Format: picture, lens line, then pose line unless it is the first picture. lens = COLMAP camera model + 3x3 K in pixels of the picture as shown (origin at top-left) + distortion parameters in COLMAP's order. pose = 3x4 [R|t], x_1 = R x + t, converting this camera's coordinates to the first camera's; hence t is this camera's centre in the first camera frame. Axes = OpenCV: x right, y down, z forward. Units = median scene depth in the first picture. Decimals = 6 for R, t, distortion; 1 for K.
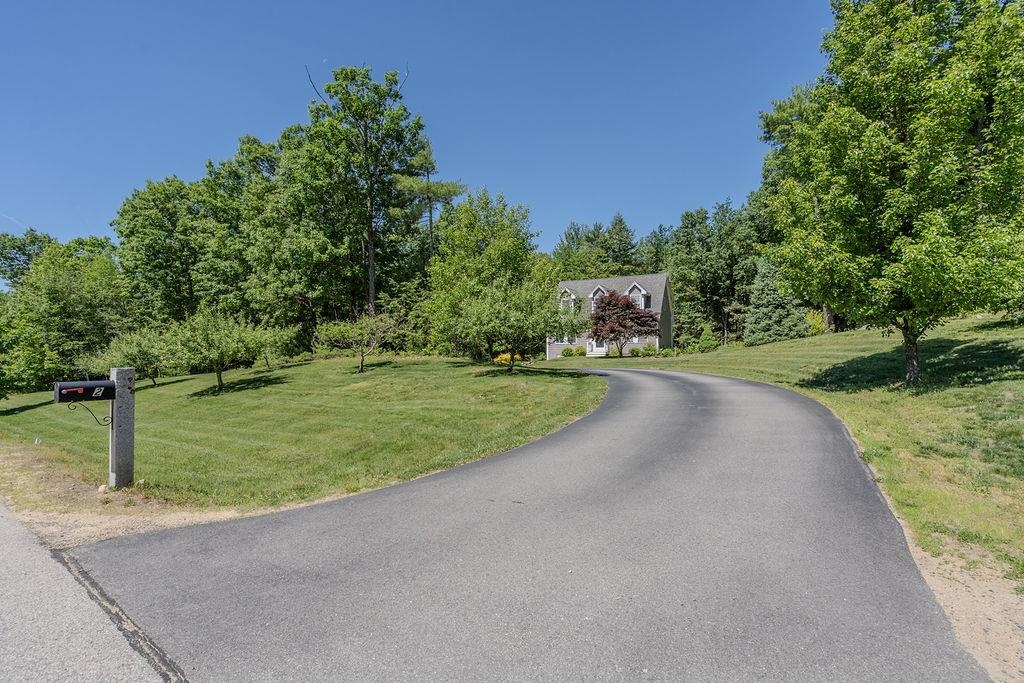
lens RADIAL K [[456.6, 0, 501.0], [0, 456.6, 342.9], [0, 0, 1]] dist [-0.000618, 0.000298]
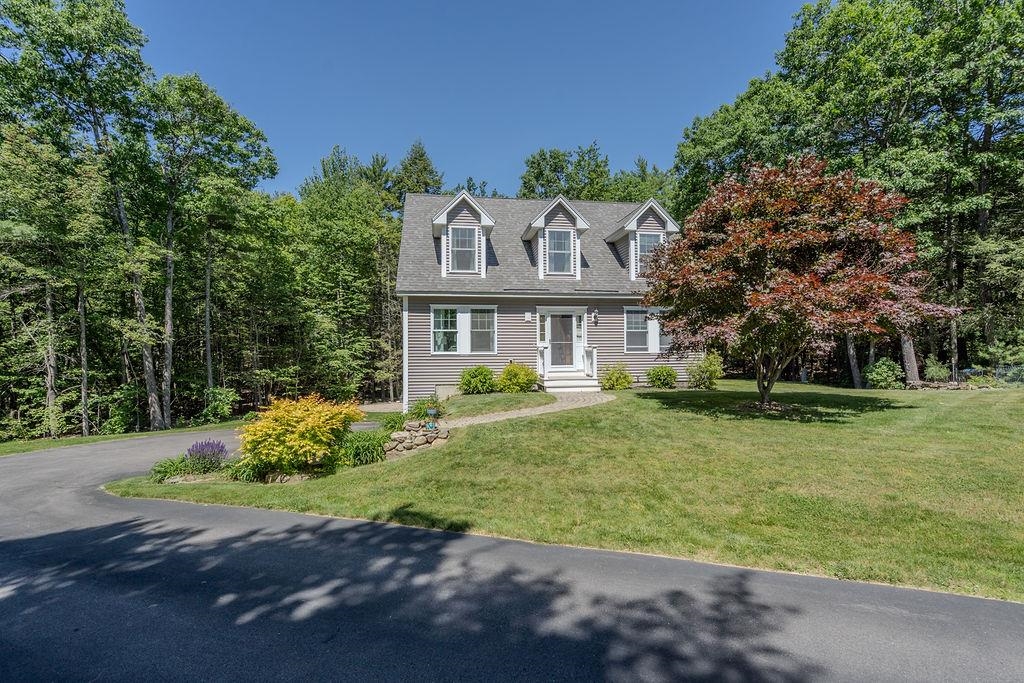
lens RADIAL K [[456.6, 0, 501.0], [0, 456.6, 342.9], [0, 0, 1]] dist [-0.000618, 0.000298]
pose [[0.813442, 0.009574, 0.581567, -0.036447], [-0.015000, 0.999877, 0.004520, -0.009230], [-0.581453, -0.012400, 0.813486, 0.715775]]
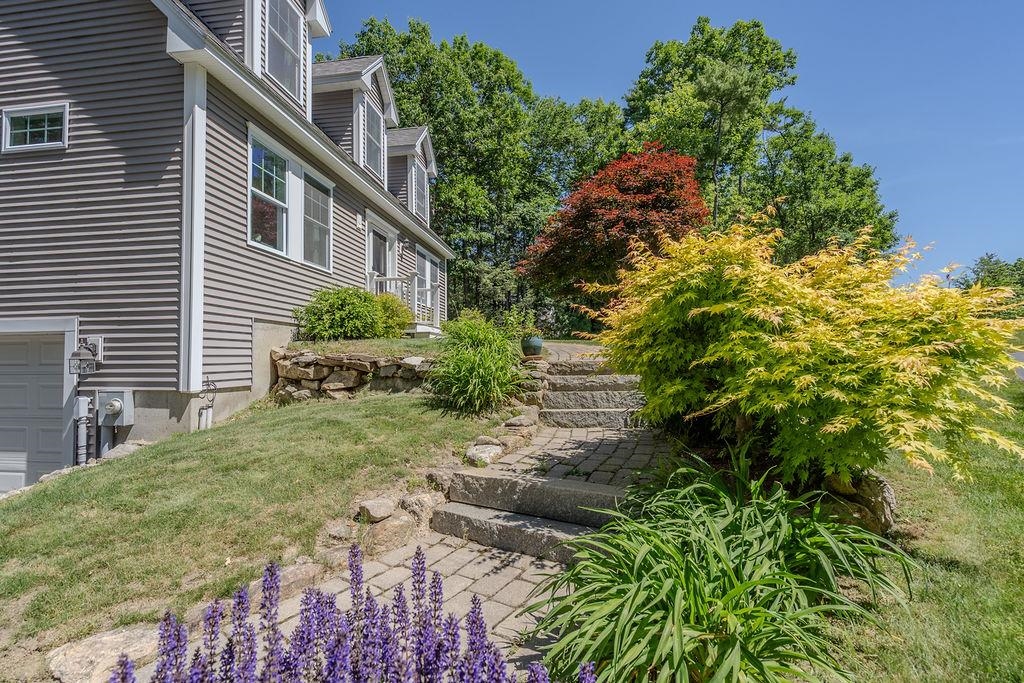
lens RADIAL K [[456.6, 0, 501.0], [0, 456.6, 342.9], [0, 0, 1]] dist [-0.000618, 0.000298]
pose [[-0.327496, 0.033769, 0.944249, -0.036644], [-0.023343, 0.998767, -0.043815, 0.036787], [-0.944564, -0.036391, -0.326304, 0.998599]]
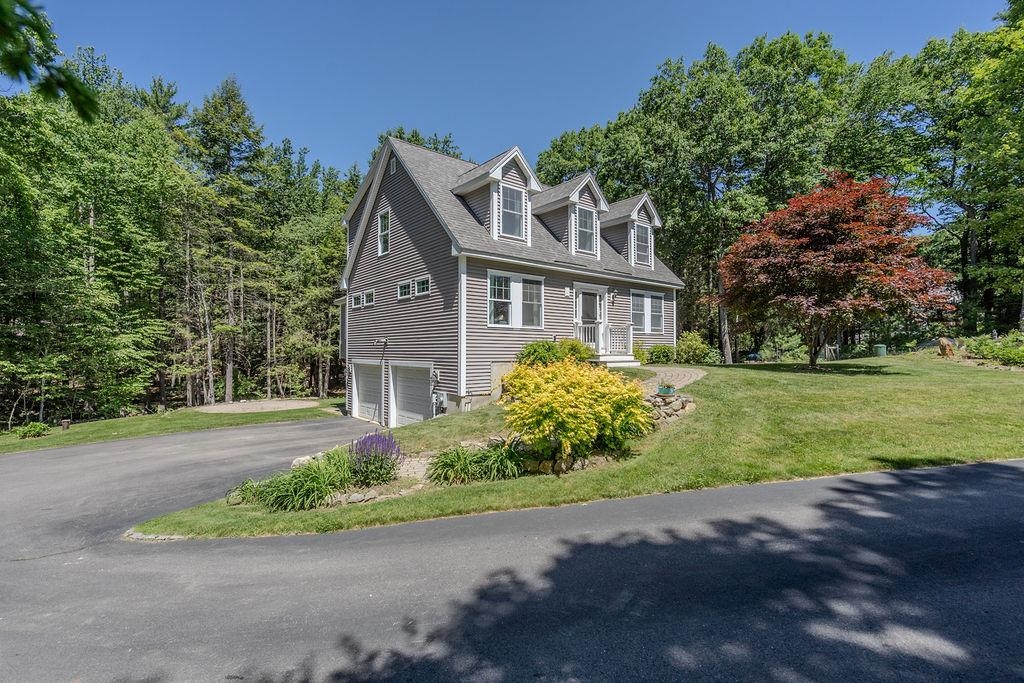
lens RADIAL K [[456.6, 0, 501.0], [0, 456.6, 342.9], [0, 0, 1]] dist [-0.000618, 0.000298]
pose [[0.407083, 0.018960, 0.913194, -0.148447], [-0.030178, 0.999518, -0.007299, 0.014394], [-0.912892, -0.024587, 0.407459, 0.897337]]
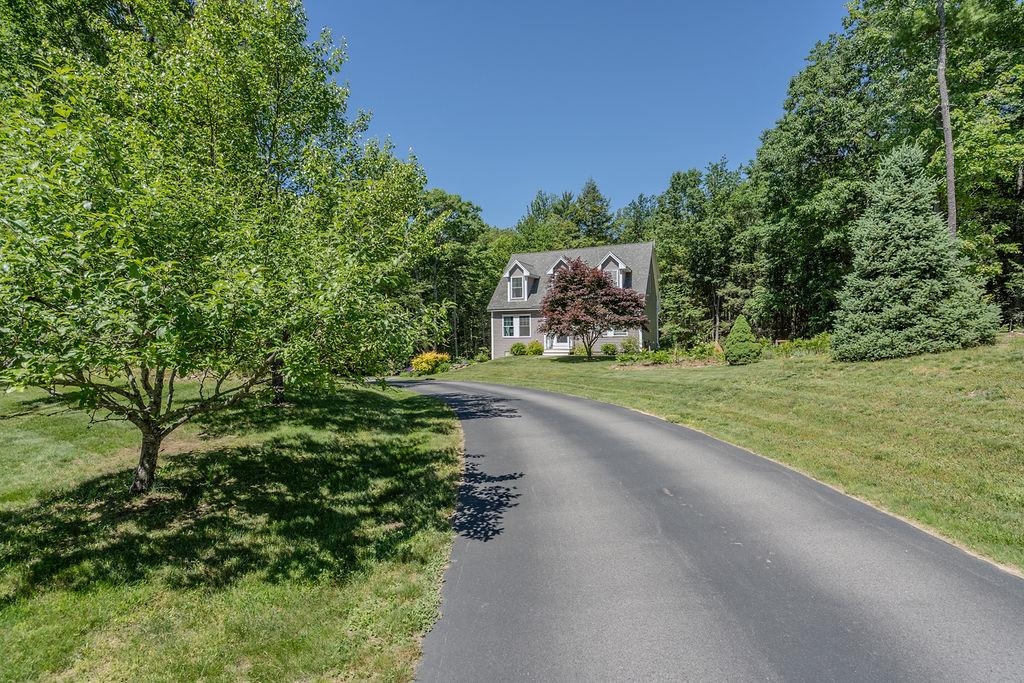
lens RADIAL K [[456.6, 0, 501.0], [0, 456.6, 342.9], [0, 0, 1]] dist [-0.000618, 0.000298]
pose [[0.998698, -0.003537, 0.050898, 0.080764], [0.001970, 0.999523, 0.030813, -0.012615], [-0.050983, -0.030672, 0.998228, 0.273233]]
